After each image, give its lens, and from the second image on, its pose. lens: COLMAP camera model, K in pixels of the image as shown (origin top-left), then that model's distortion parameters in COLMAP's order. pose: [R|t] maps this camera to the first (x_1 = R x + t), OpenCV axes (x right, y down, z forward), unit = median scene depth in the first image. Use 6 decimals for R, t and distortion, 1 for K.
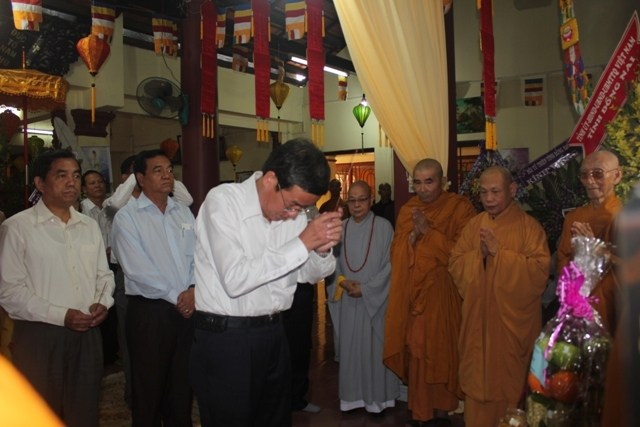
lens RADIAL K [[537.3, 0, 325.3], [0, 537.3, 212.0], [0, 0, 1]] dist [-0.165456, 0.141932]
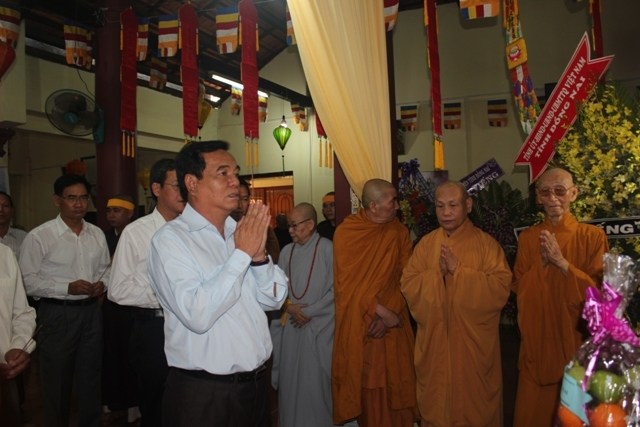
lens RADIAL K [[537.3, 0, 326.6], [0, 537.3, 212.7], [0, 0, 1]] dist [-0.165456, 0.141932]
pose [[0.983436, -0.008509, 0.181056, -0.051389], [0.016815, 0.998873, -0.044389, 0.002111], [-0.180475, 0.046698, 0.982470, 0.056071]]
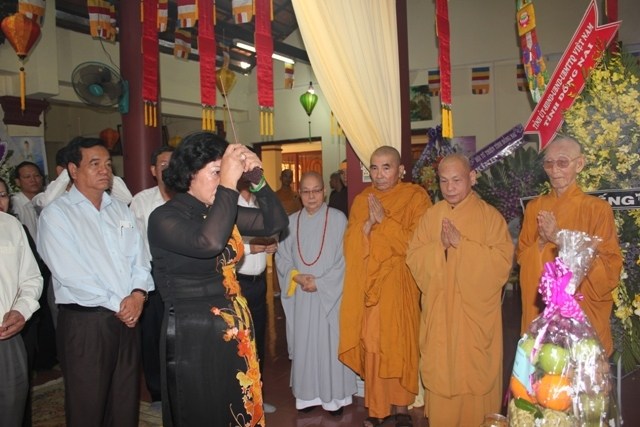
lens RADIAL K [[537.3, 0, 325.1], [0, 537.3, 208.9], [0, 0, 1]] dist [-0.165456, 0.141932]
pose [[0.994578, -0.015141, 0.102883, -0.010060], [0.013648, 0.999791, 0.015201, -0.003321], [-0.103091, -0.013715, 0.994577, 0.034577]]
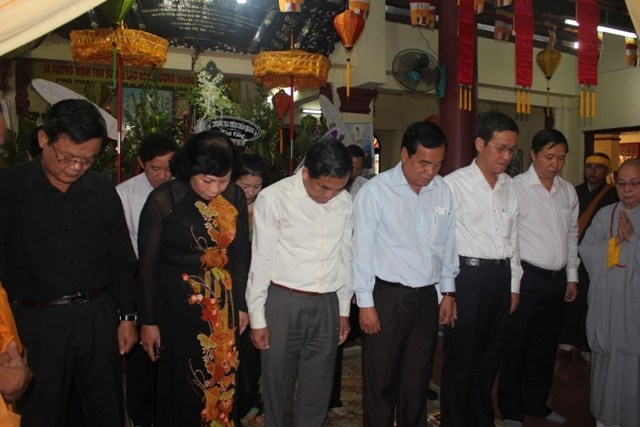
lens RADIAL K [[537.3, 0, 322.7], [0, 537.3, 202.2], [0, 0, 1]] dist [-0.165456, 0.141932]
pose [[0.872558, 0.046447, -0.486297, 0.023854], [-0.038318, 0.998910, 0.026655, 0.006429], [0.487005, -0.004624, 0.873387, 0.068314]]
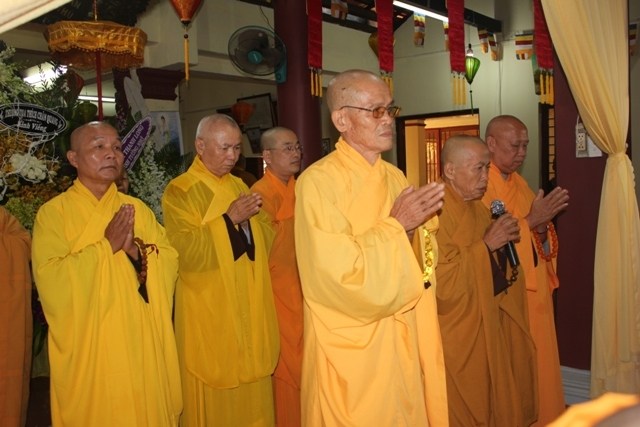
lens RADIAL K [[623.5, 0, 324.6], [0, 623.5, 202.6], [0, 0, 1]] dist [-0.069616, 0.000000]
pose [[0.995999, -0.009379, -0.088870, -0.127580], [0.011448, 0.999675, 0.022799, 0.006833], [0.088627, -0.023725, 0.995782, 0.005442]]
